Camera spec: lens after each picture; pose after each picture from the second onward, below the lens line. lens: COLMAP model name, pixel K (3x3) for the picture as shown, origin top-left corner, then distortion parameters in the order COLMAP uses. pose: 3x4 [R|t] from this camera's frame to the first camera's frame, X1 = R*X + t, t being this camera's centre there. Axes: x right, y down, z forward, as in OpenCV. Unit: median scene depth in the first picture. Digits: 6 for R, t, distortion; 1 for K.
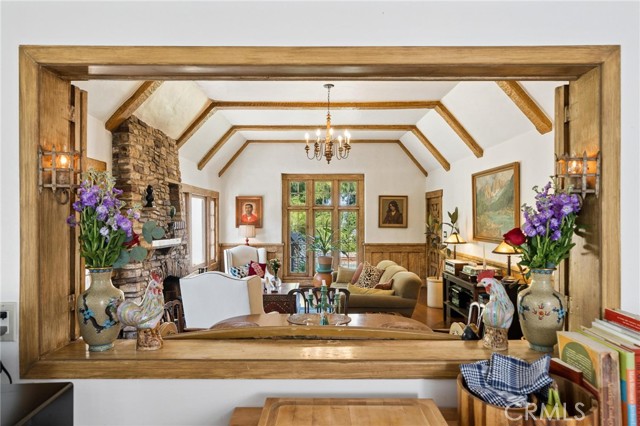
lens RADIAL K [[398.6, 0, 318.6], [0, 398.6, 218.4], [0, 0, 1]] dist [-0.009647, 0.000142]
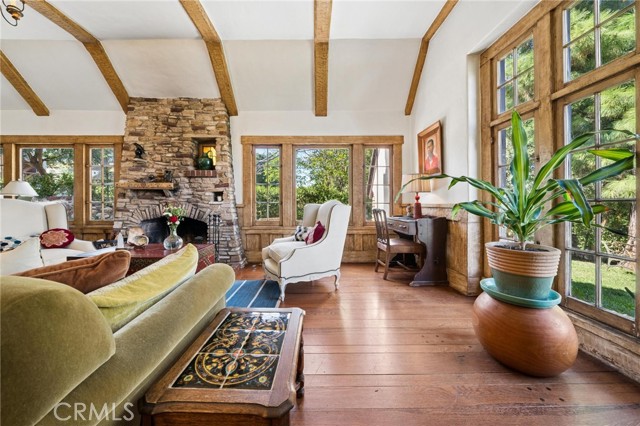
lens RADIAL K [[222.7, 0, 313.0], [0, 222.7, 209.8], [0, 0, 1]] dist [-0.006716, 0.000028]
pose [[0.002775, 0.029330, -0.999566, 0.174603], [0.000721, 0.999569, 0.029332, 0.062750], [0.999996, -0.000802, 0.002753, 0.820236]]
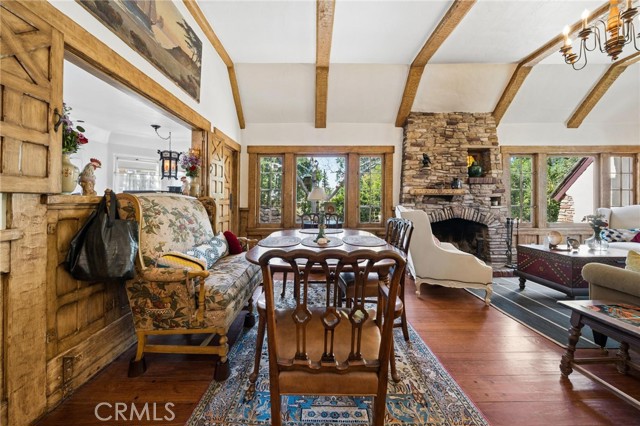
lens RADIAL K [[222.7, 0, 313.4], [0, 222.7, 203.0], [0, 0, 1]] dist [-0.006716, 0.000028]
pose [[-0.011094, 0.007825, -0.999908, 0.217005], [0.003688, 0.999963, 0.007785, 0.049313], [0.999932, -0.003601, -0.011122, 0.301636]]
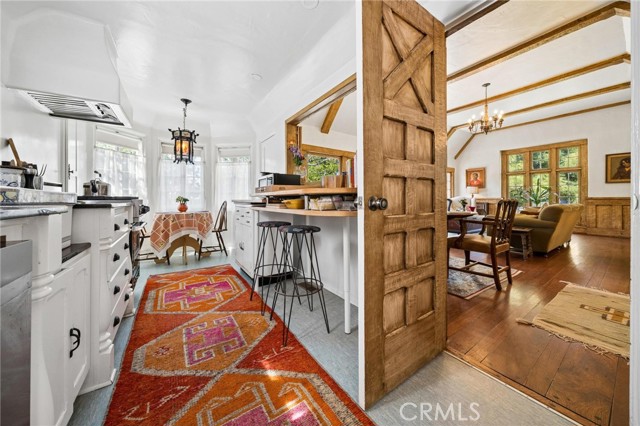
lens RADIAL K [[222.7, 0, 317.8], [0, 222.7, 198.9], [0, 0, 1]] dist [-0.006716, 0.000028]
pose [[0.552505, -0.002701, -0.833505, 0.220951], [0.001864, 0.999996, -0.002005, 0.067539], [0.833508, -0.000446, 0.552508, -0.021071]]
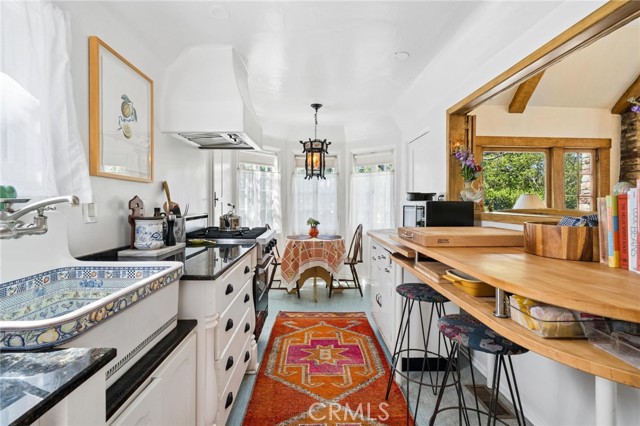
lens RADIAL K [[278.7, 0, 317.9], [0, 278.7, 203.2], [0, 0, 1]] dist [-0.003862, -0.000537]
pose [[0.021034, 0.005973, -0.999761, 0.178945], [-0.005385, 0.999968, 0.005861, 0.036165], [0.999764, 0.005260, 0.021066, -0.005344]]
